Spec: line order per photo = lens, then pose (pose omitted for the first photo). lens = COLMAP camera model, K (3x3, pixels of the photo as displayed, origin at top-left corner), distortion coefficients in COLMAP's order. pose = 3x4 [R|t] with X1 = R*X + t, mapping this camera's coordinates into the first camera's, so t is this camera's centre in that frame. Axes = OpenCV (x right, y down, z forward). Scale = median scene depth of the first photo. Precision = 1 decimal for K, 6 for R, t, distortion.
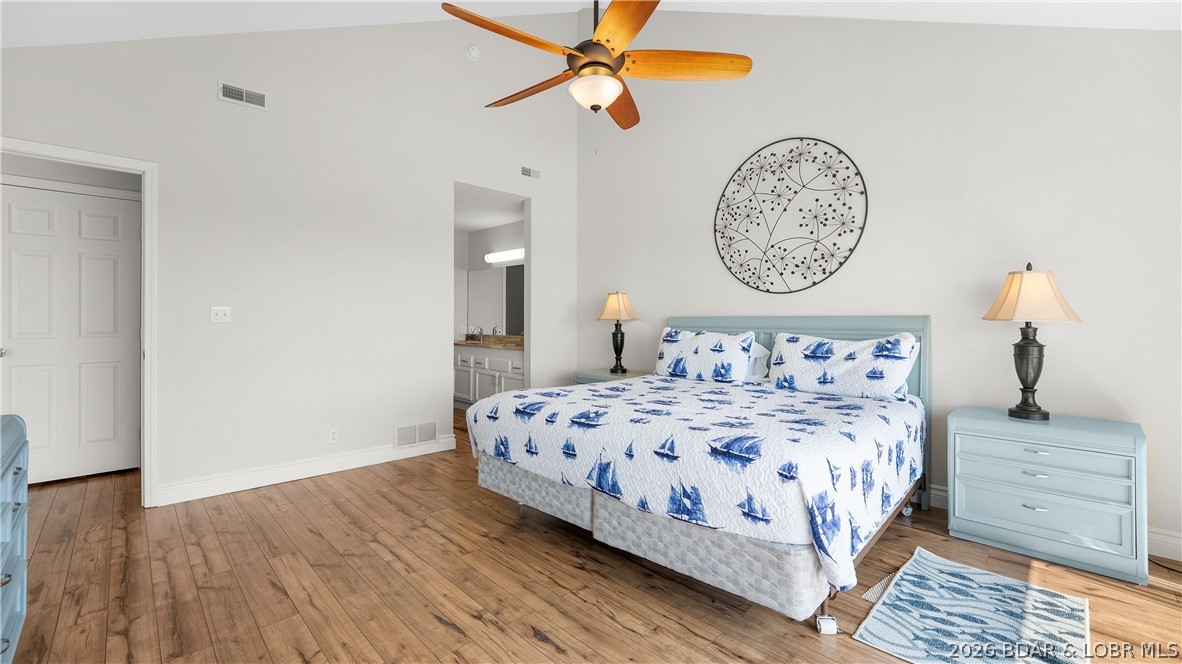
lens RADIAL K [[485.0, 0, 583.0], [0, 485.0, 320.3], [0, 0, 1]] dist [0.000011, 0.000121]
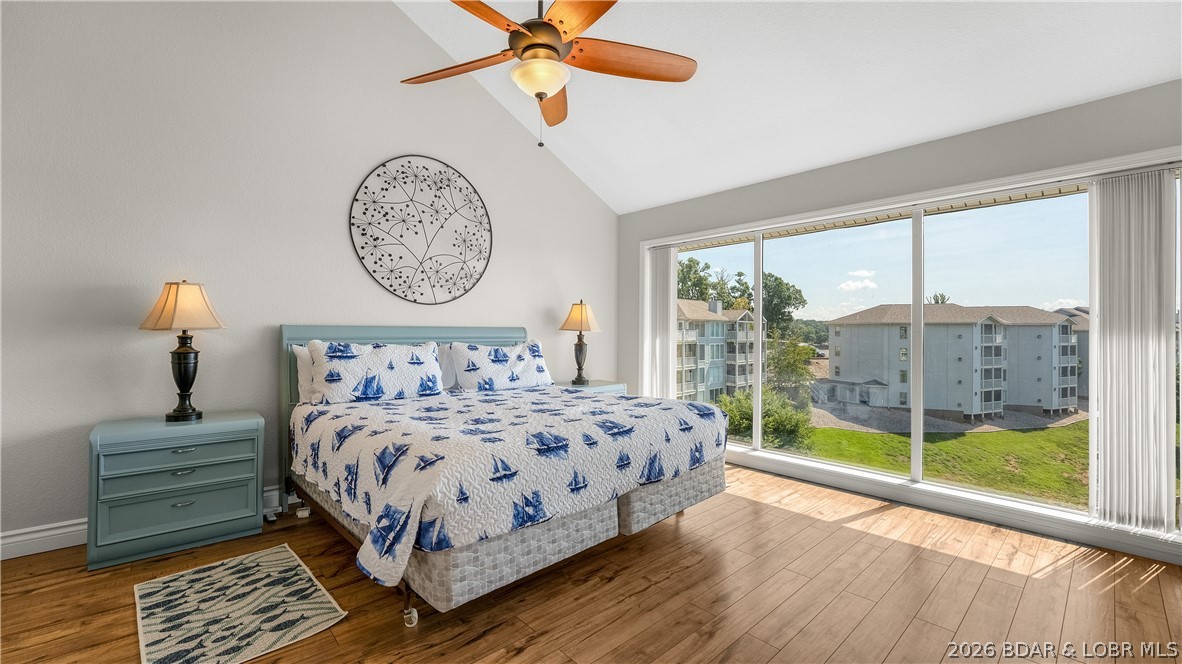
lens RADIAL K [[485.0, 0, 583.3], [0, 485.0, 332.7], [0, 0, 1]] dist [0.000011, 0.000121]
pose [[0.032719, -0.006206, 0.999445, -0.636864], [-0.003663, 0.999973, 0.006330, -0.002900], [-0.999458, -0.003868, 0.032695, 0.649143]]
